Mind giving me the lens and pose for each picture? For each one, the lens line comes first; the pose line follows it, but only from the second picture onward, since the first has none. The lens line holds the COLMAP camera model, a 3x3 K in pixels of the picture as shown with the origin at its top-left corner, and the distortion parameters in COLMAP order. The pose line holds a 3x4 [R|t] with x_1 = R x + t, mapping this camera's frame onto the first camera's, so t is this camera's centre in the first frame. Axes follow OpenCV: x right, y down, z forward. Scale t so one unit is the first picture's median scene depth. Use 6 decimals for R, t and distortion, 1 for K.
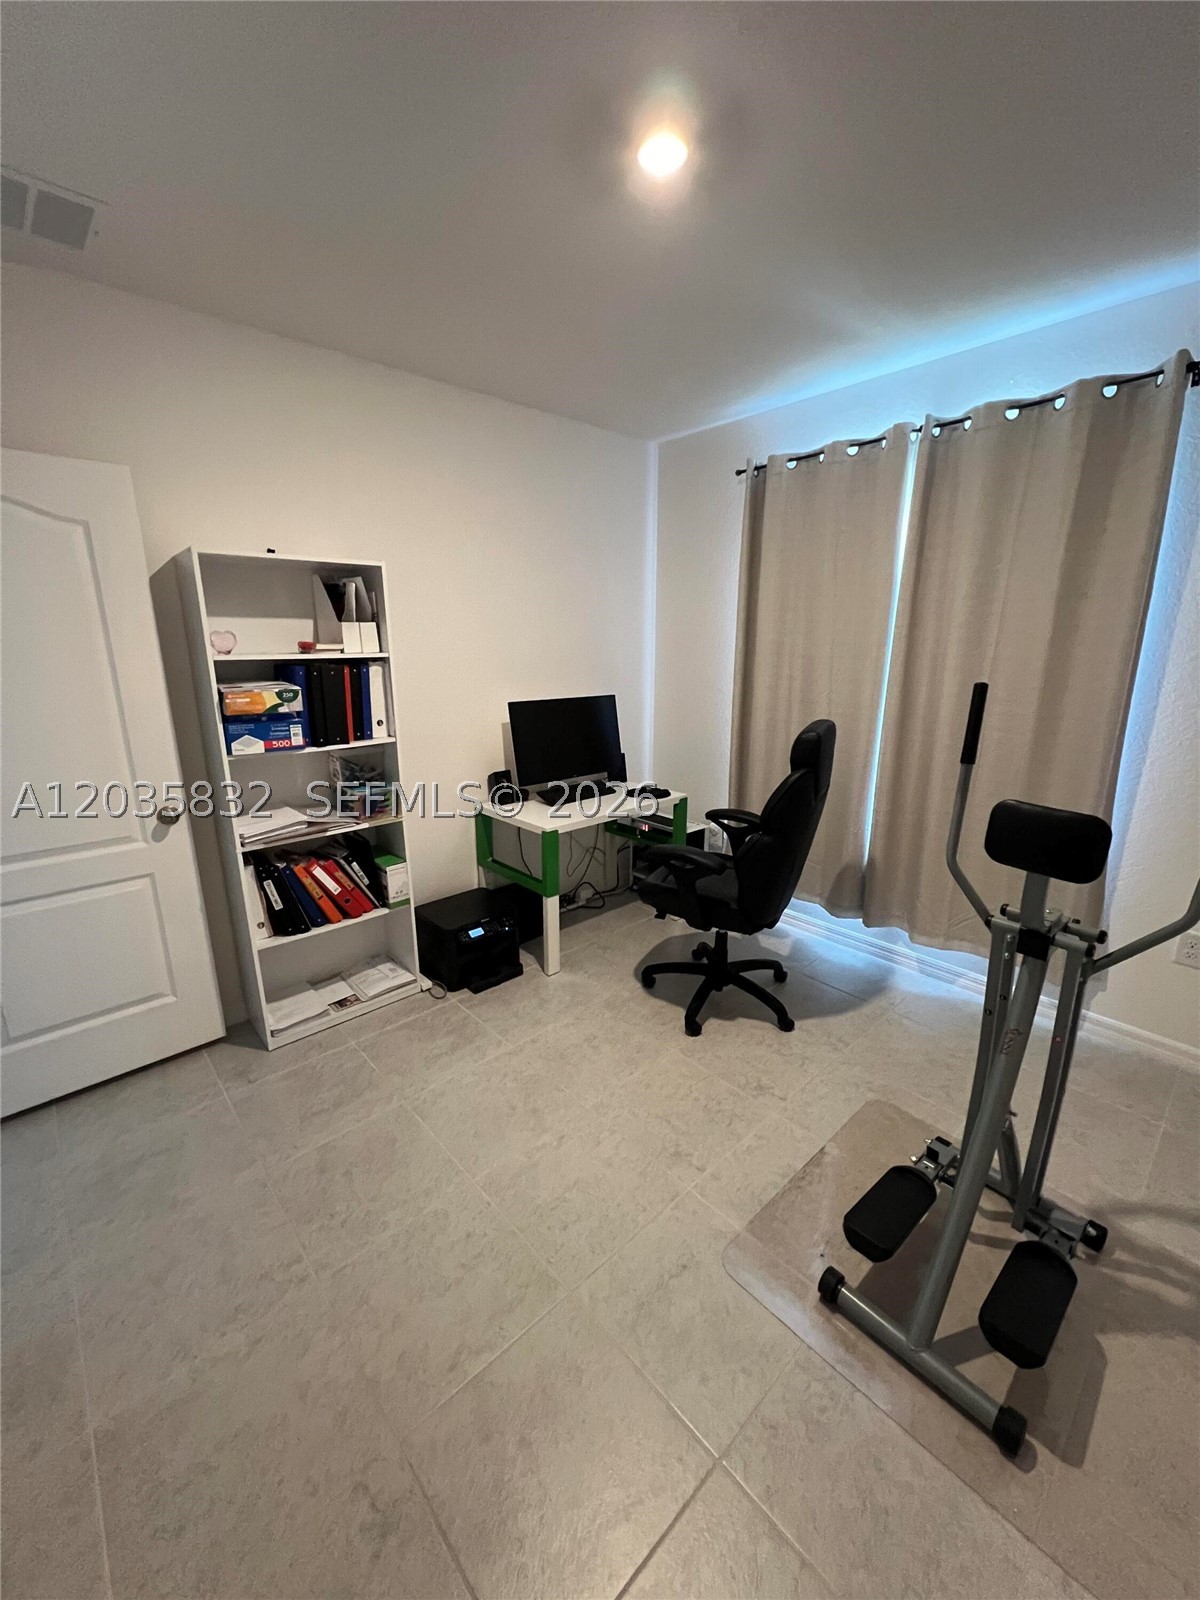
lens RADIAL K [[634.1, 0, 598.8], [0, 634.1, 803.2], [0, 0, 1]] dist [-0.001277, 0.000318]
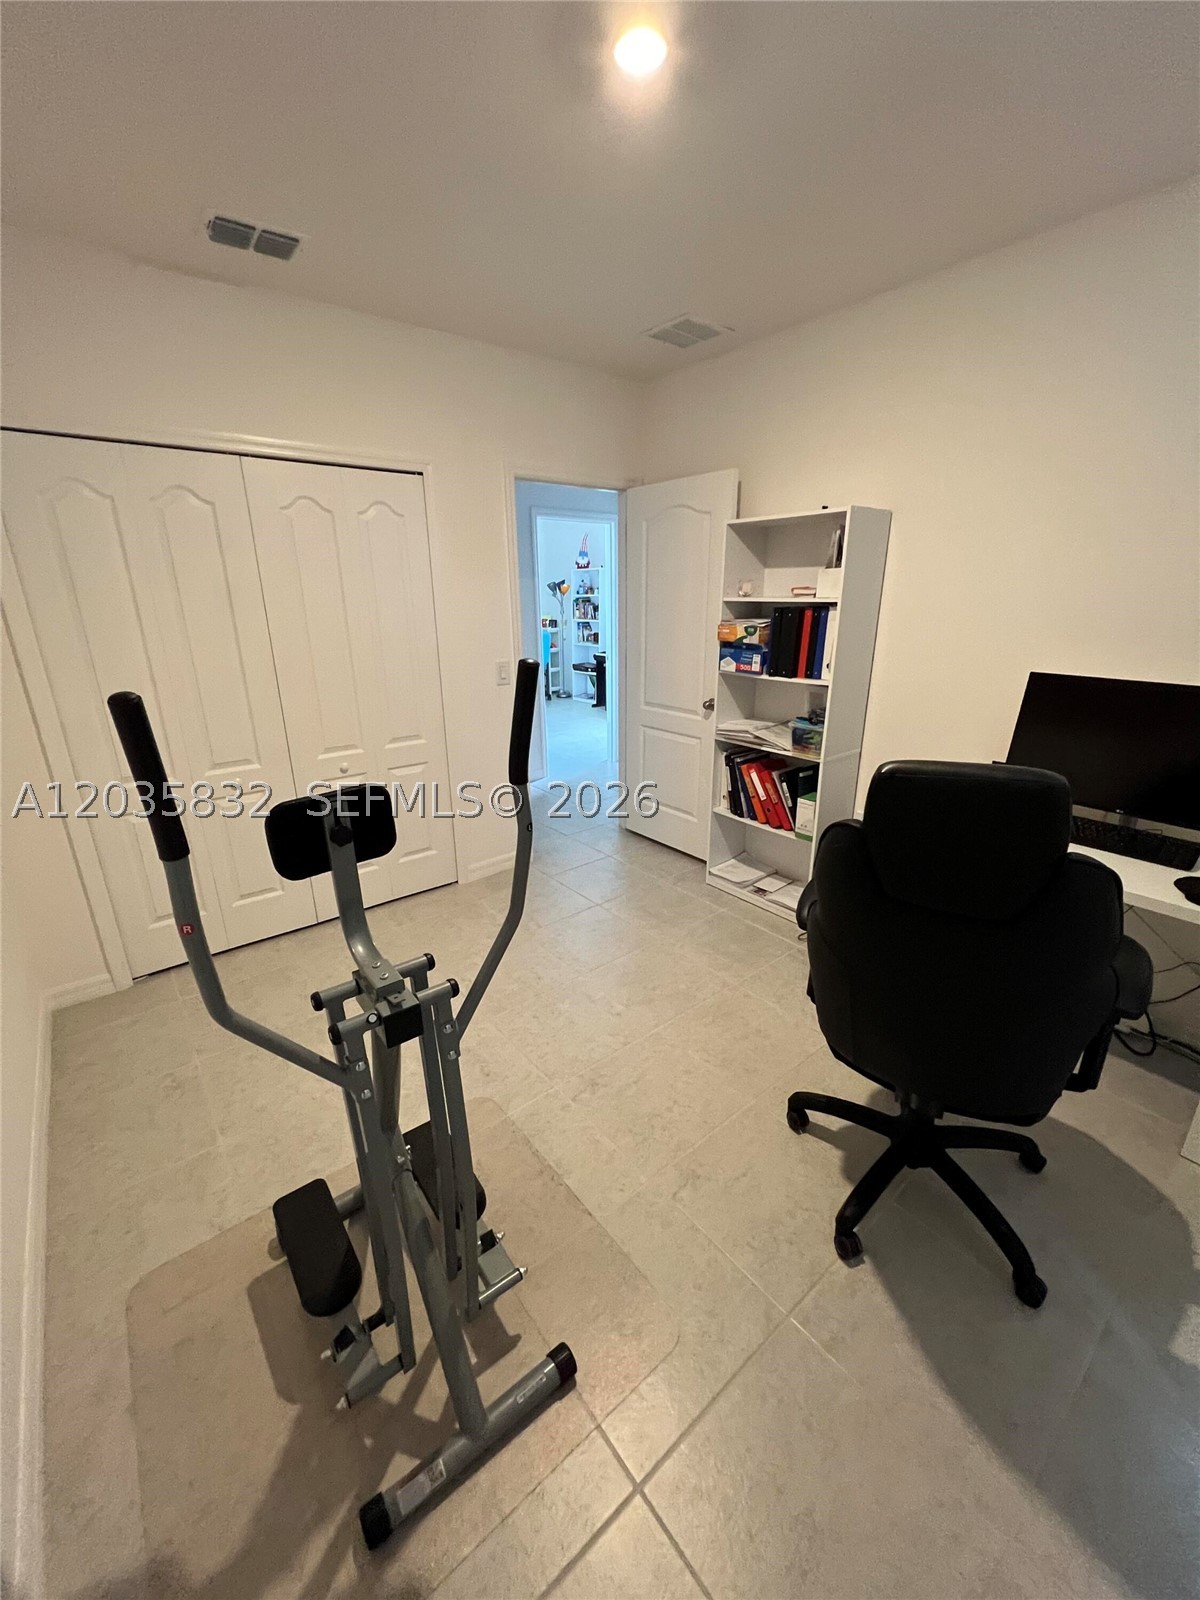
lens RADIAL K [[634.1, 0, 598.8], [0, 634.1, 803.2], [0, 0, 1]] dist [-0.001277, 0.000318]
pose [[-0.064428, 0.322132, -0.944500, 0.809063], [-0.237522, 0.914316, 0.328039, -0.187465], [0.969243, 0.245474, 0.017606, 0.725186]]
